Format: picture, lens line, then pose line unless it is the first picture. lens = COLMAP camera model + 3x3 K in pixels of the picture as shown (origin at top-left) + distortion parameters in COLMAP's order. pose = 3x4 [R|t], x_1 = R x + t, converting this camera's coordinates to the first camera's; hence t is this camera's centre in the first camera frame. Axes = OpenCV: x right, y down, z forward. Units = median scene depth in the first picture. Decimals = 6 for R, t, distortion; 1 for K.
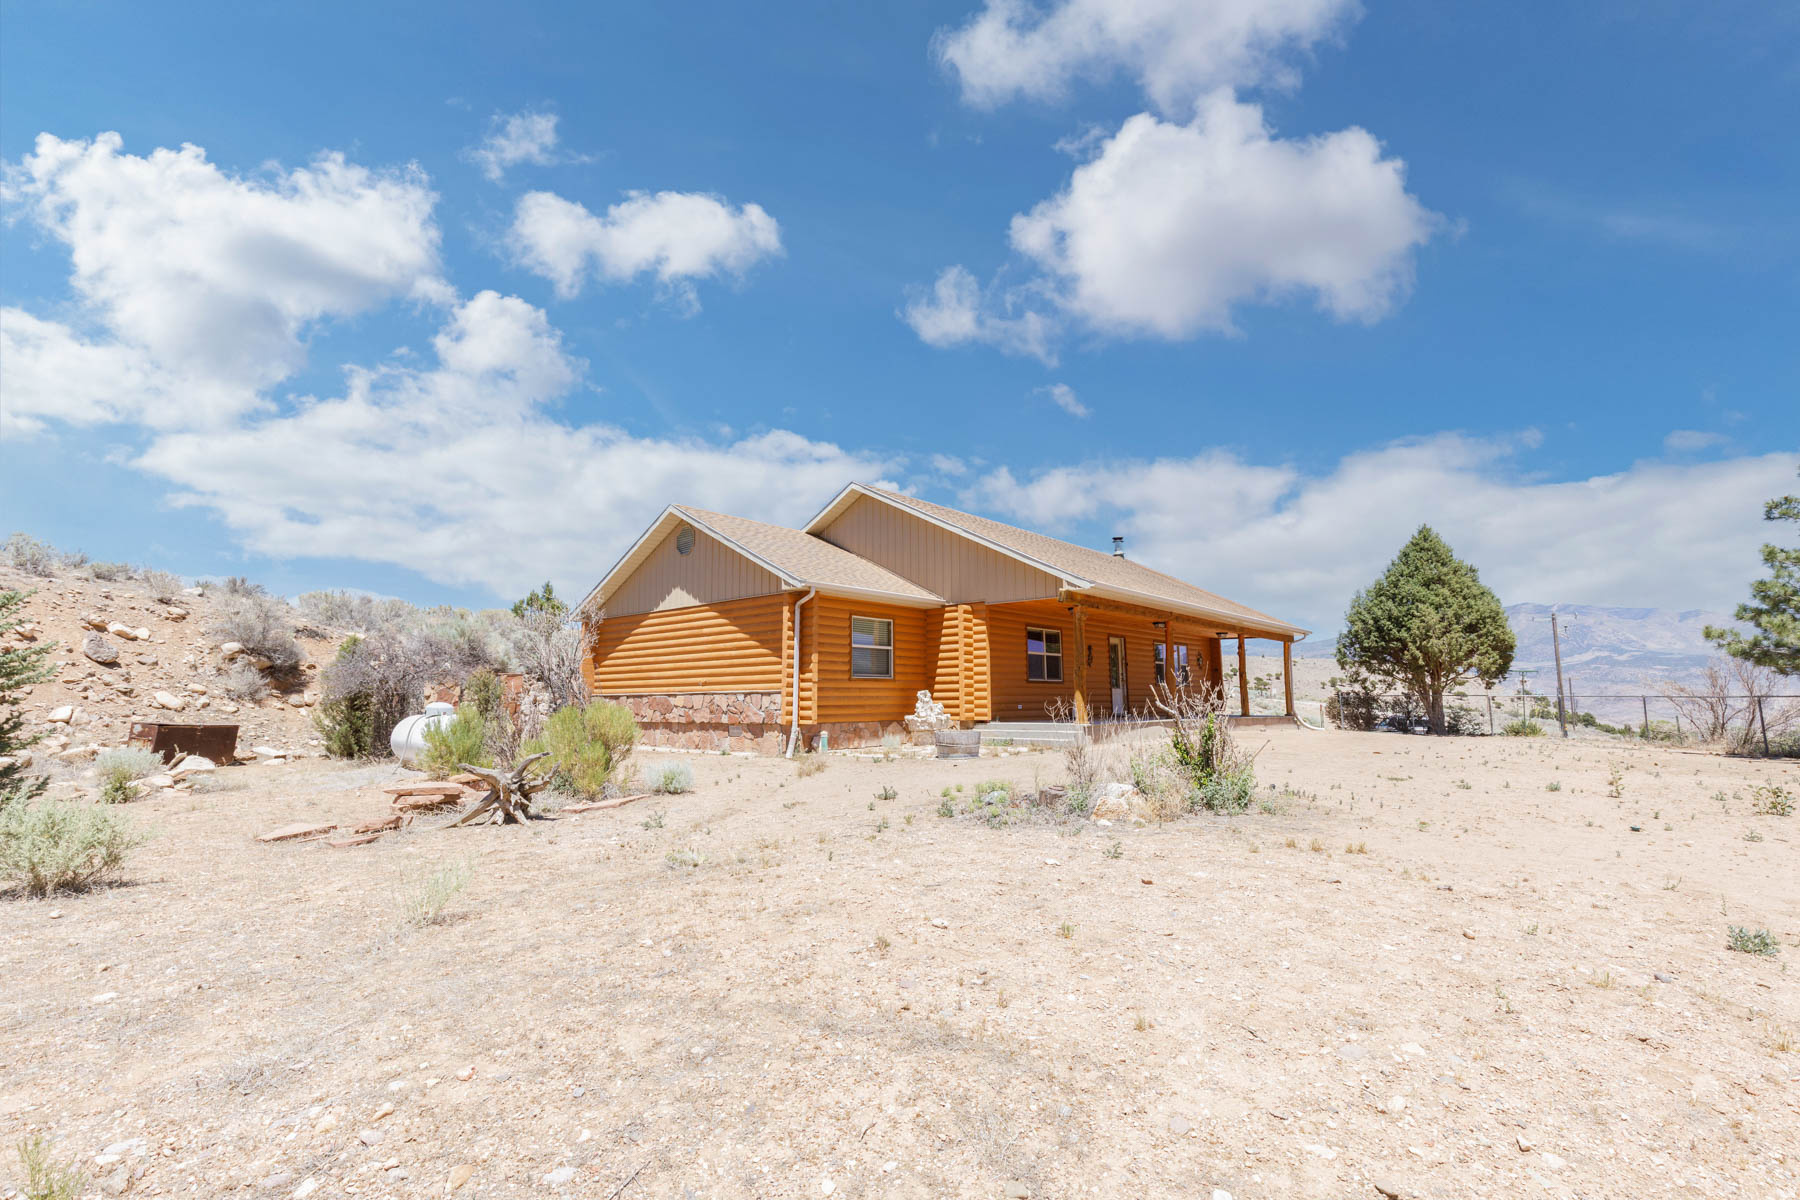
lens RADIAL K [[804.4, 0, 894.3], [0, 804.4, 599.0], [0, 0, 1]] dist [0.001053, -0.000338]
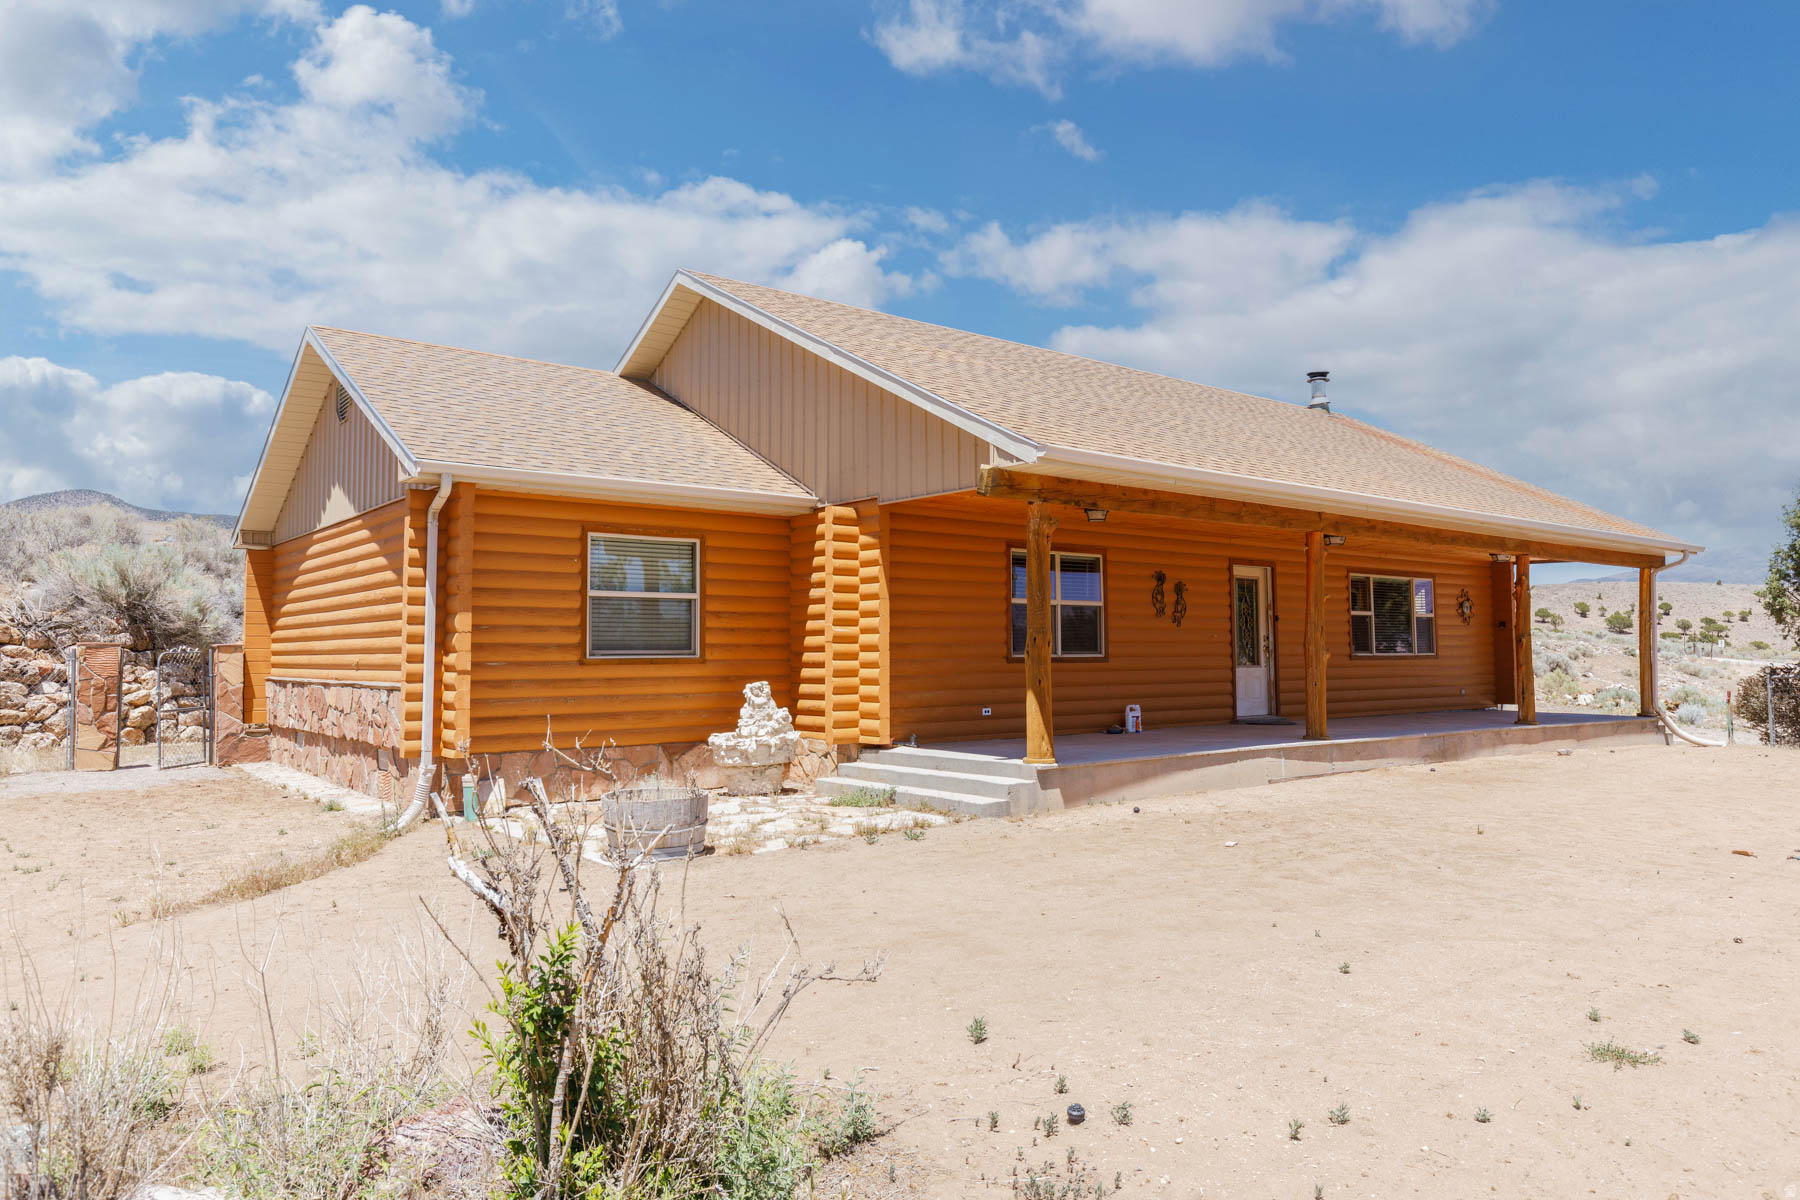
lens RADIAL K [[1170.5, 0, 900.0], [0, 1170.5, 600.0], [0, 0, 1]] dist [-0.002168, -0.000320]
pose [[0.982899, -0.005869, -0.184049, 0.254829], [0.020982, 0.996552, 0.080274, 0.007941], [0.182944, -0.082763, 0.979634, 0.317532]]
